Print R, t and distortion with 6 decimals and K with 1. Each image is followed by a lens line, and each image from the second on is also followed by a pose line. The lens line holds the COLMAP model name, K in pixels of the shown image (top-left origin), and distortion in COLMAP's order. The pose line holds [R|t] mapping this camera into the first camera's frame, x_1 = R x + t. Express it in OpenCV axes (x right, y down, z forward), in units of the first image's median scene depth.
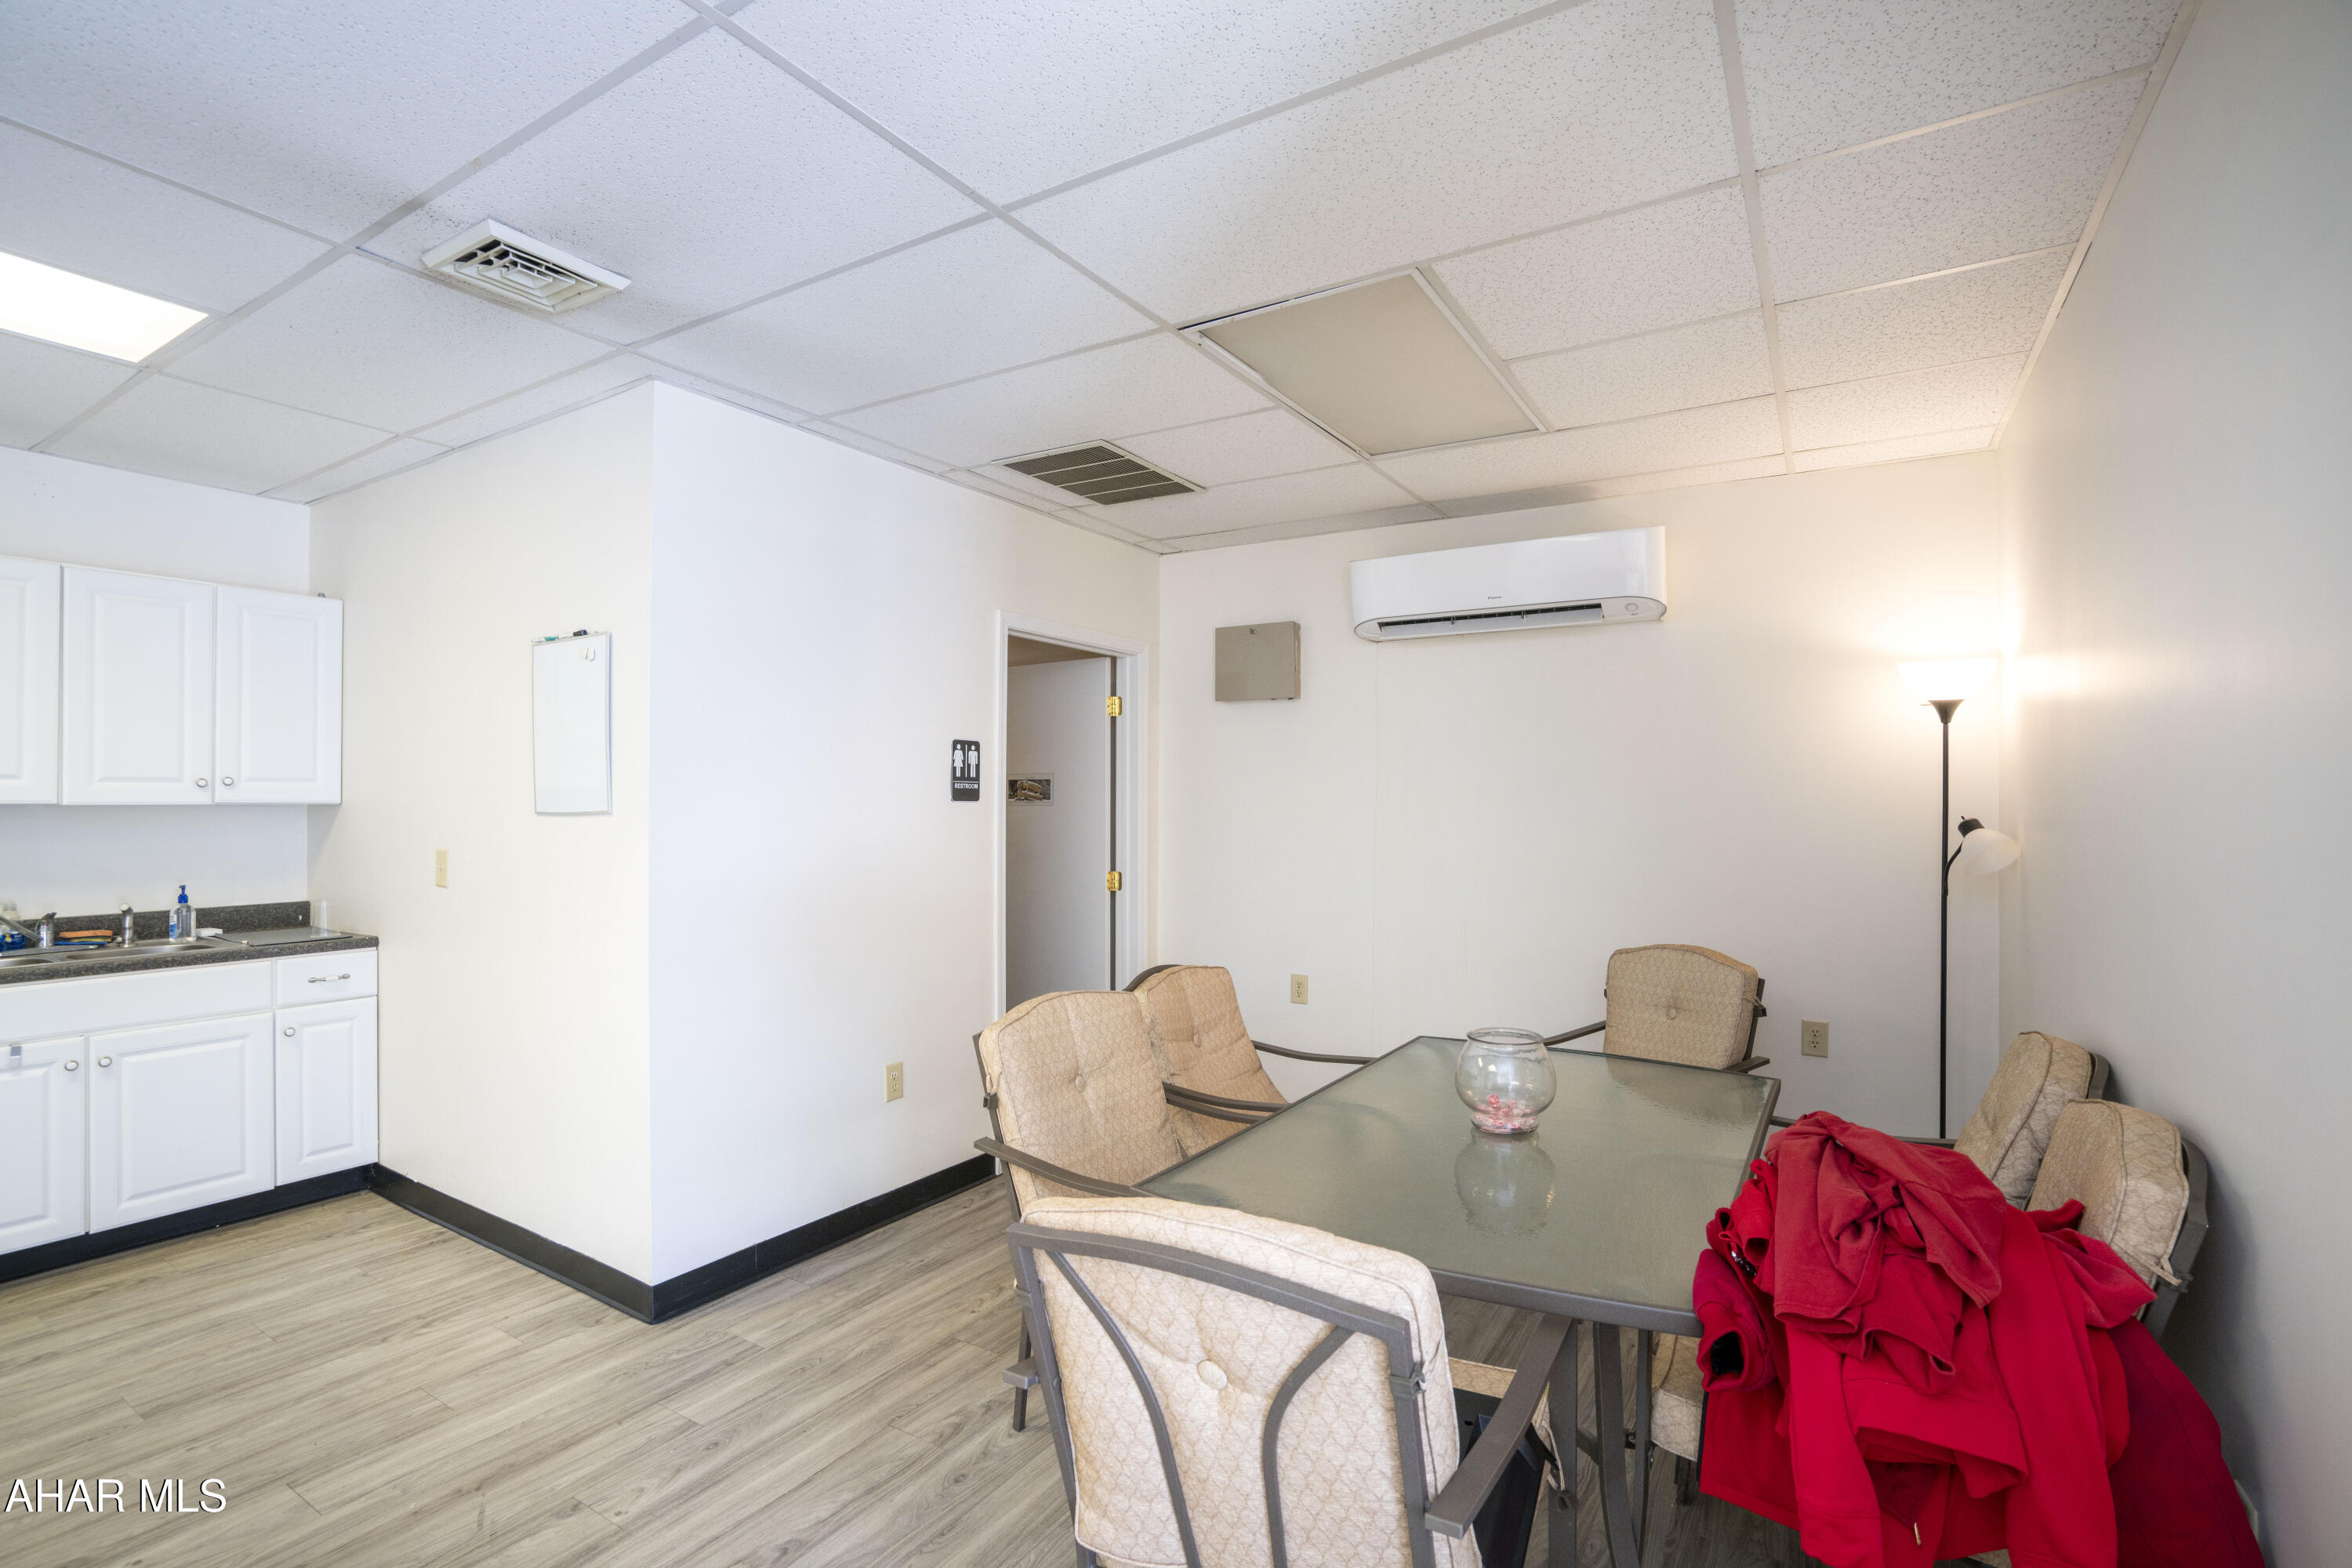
lens RADIAL K [[1084.1, 0, 1172.9], [0, 1084.1, 792.8], [0, 0, 1]] dist [-0.046187, 0.016562]
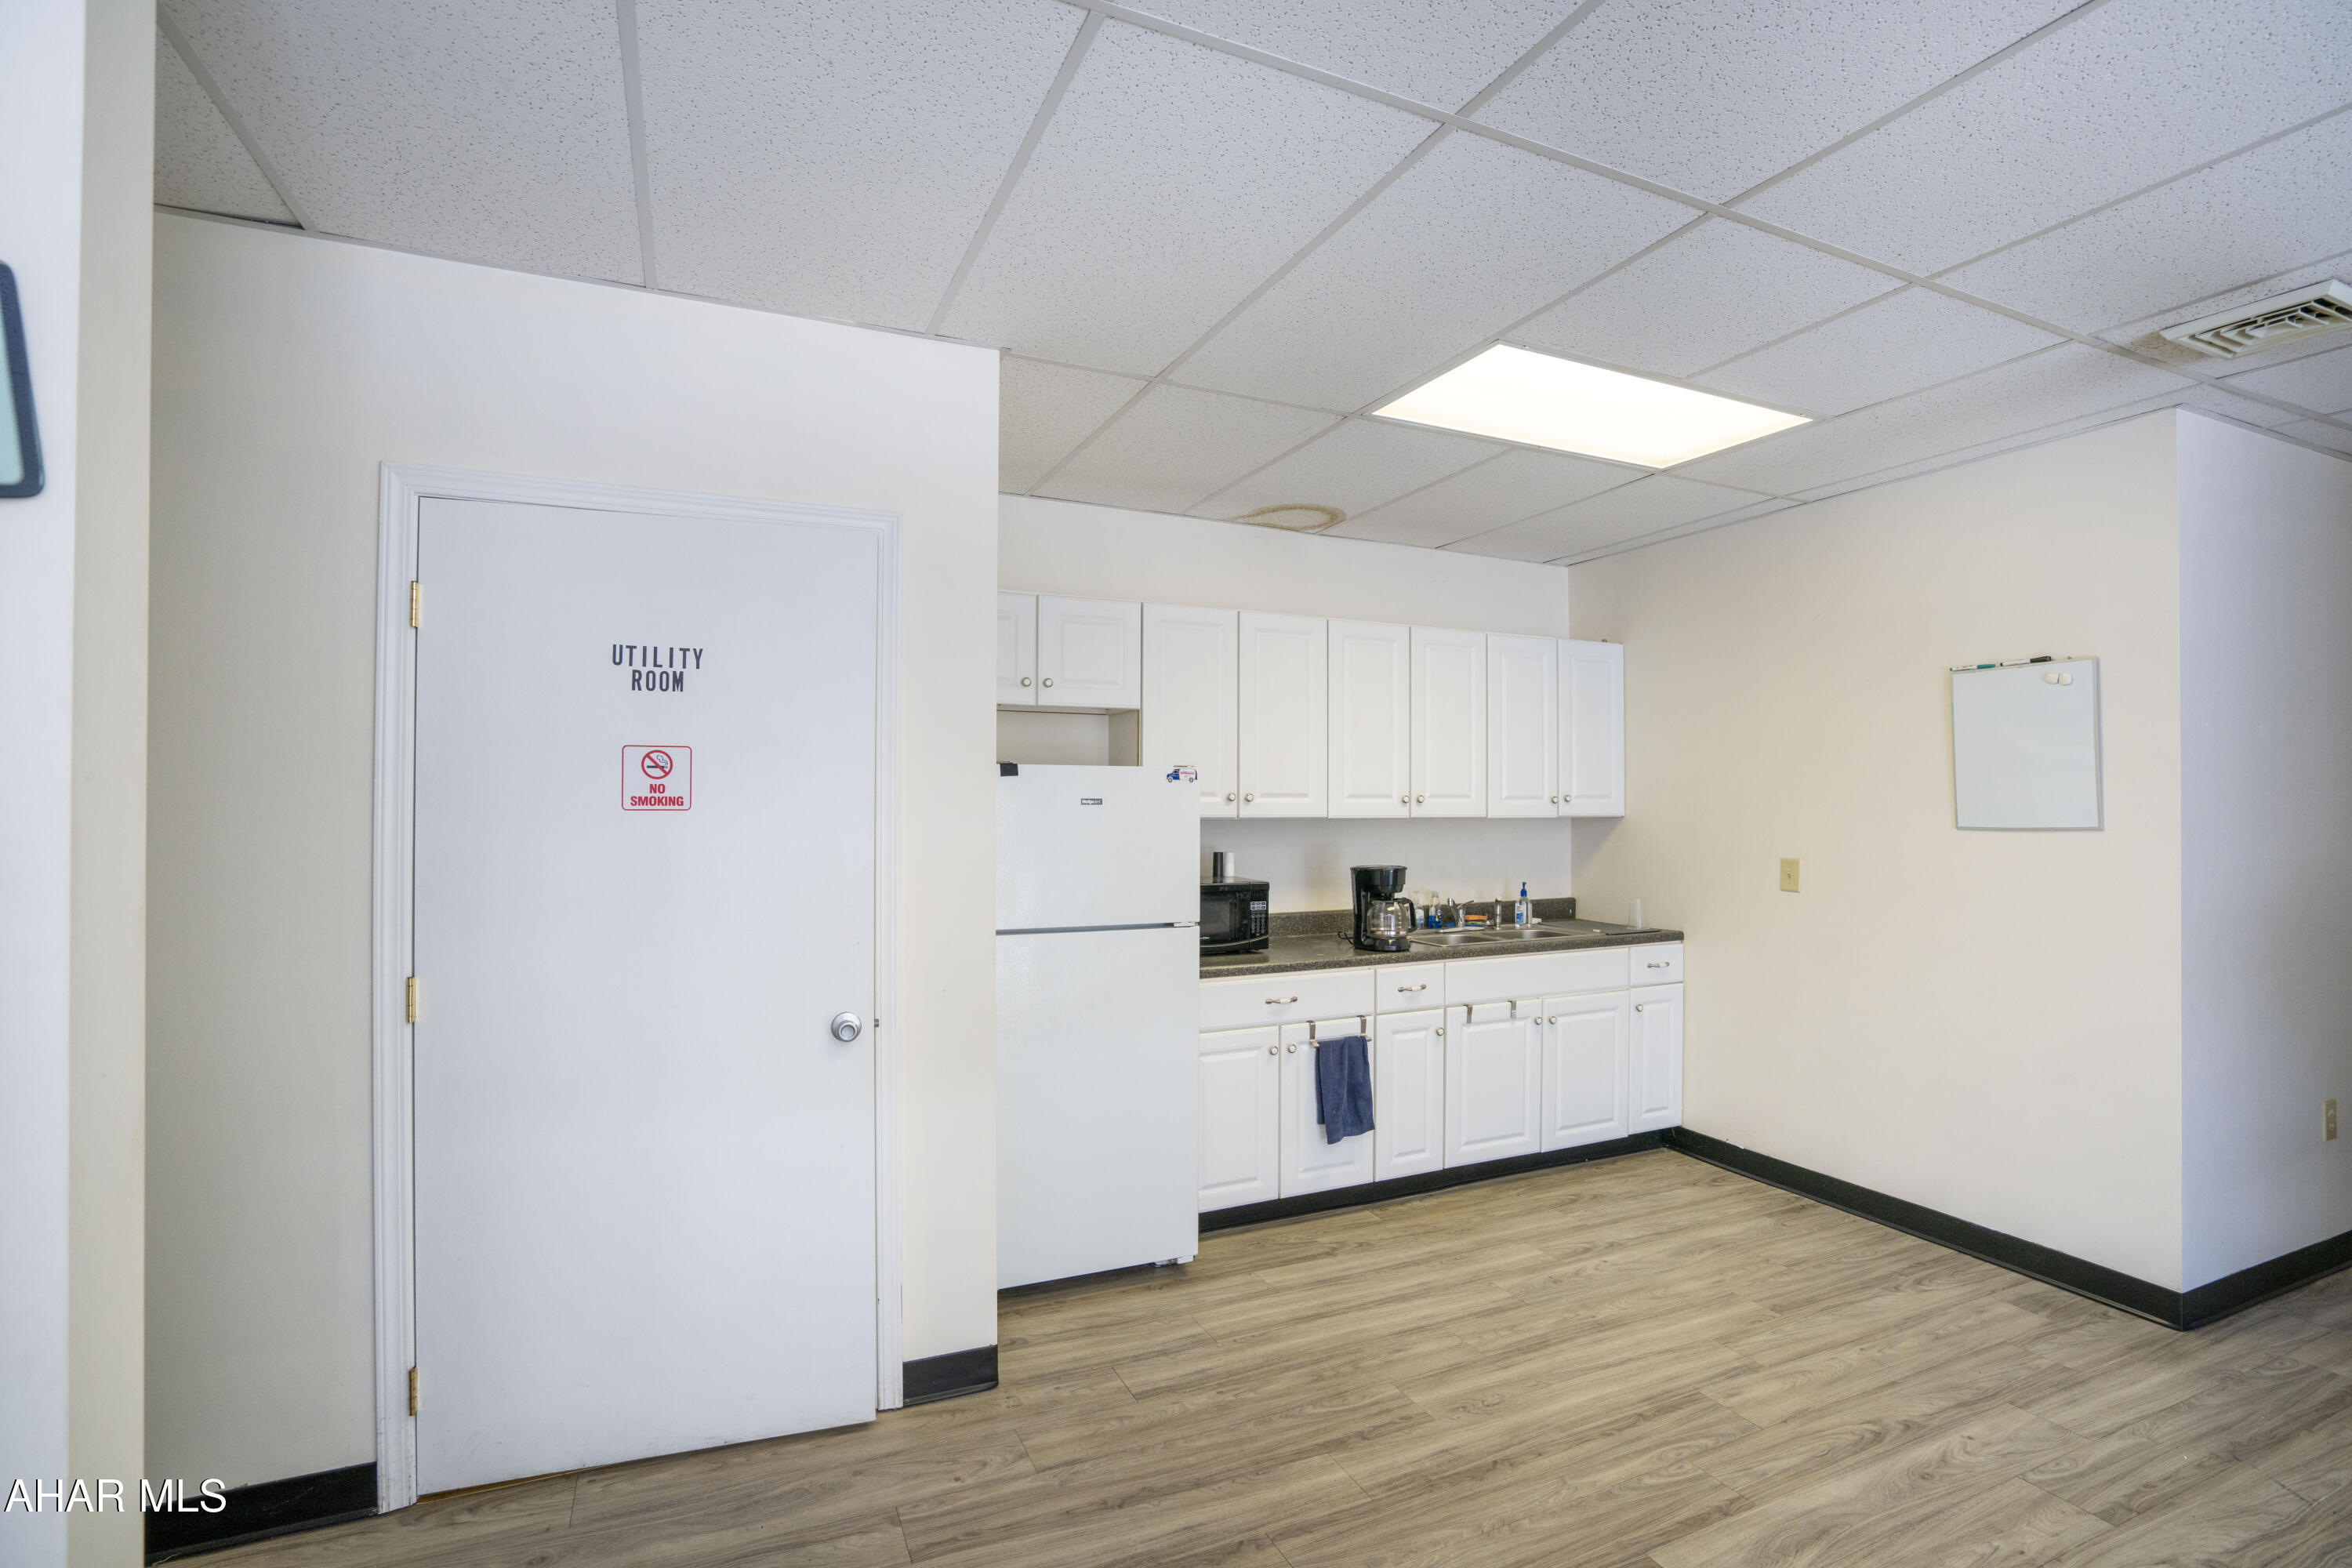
lens RADIAL K [[1080.0, 0, 1175.3], [0, 1080.0, 791.5], [0, 0, 1]] dist [-0.058821, 0.021180]
pose [[0.831336, -0.007046, -0.555726, -0.599832], [0.002601, 0.999958, -0.008787, -0.009473], [0.555765, 0.005859, 0.831319, -0.298216]]
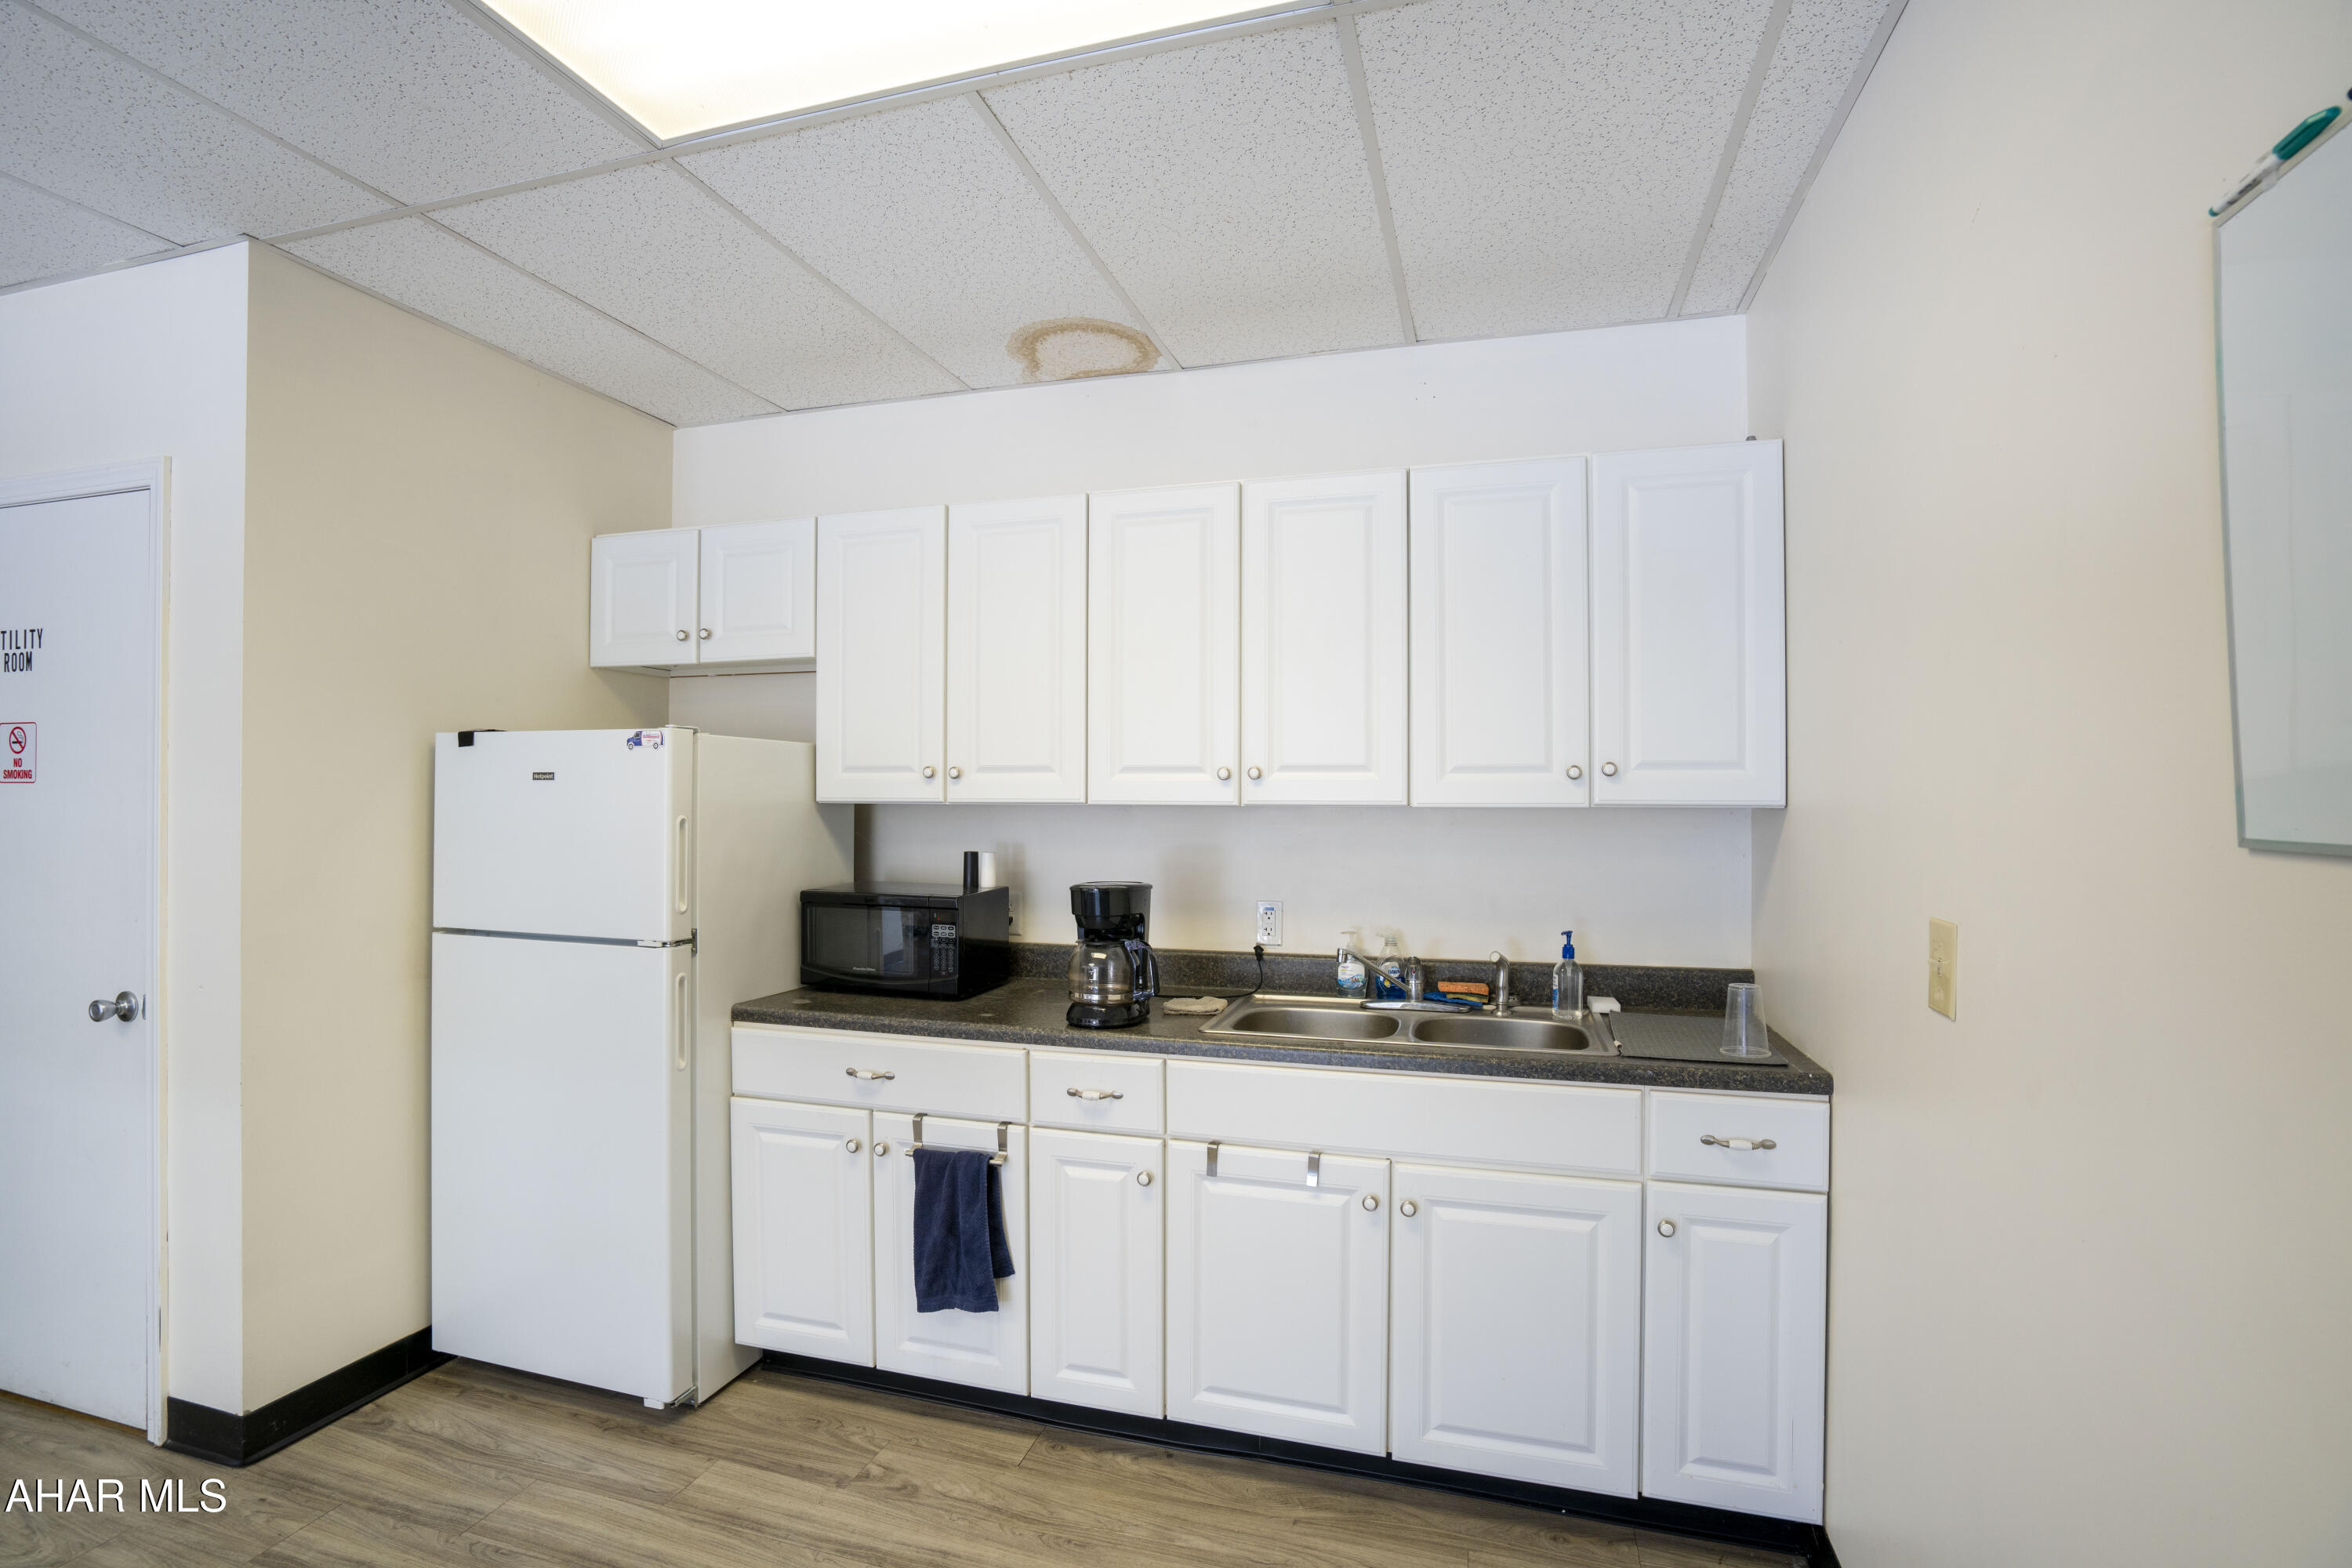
lens RADIAL K [[1080.0, 0, 1175.3], [0, 1080.0, 791.5], [0, 0, 1]] dist [-0.058821, 0.021180]
pose [[0.269797, -0.009494, -0.962870, -0.379861], [0.000816, 0.999953, -0.009631, 0.007820], [0.962917, 0.001813, 0.269792, 0.610607]]
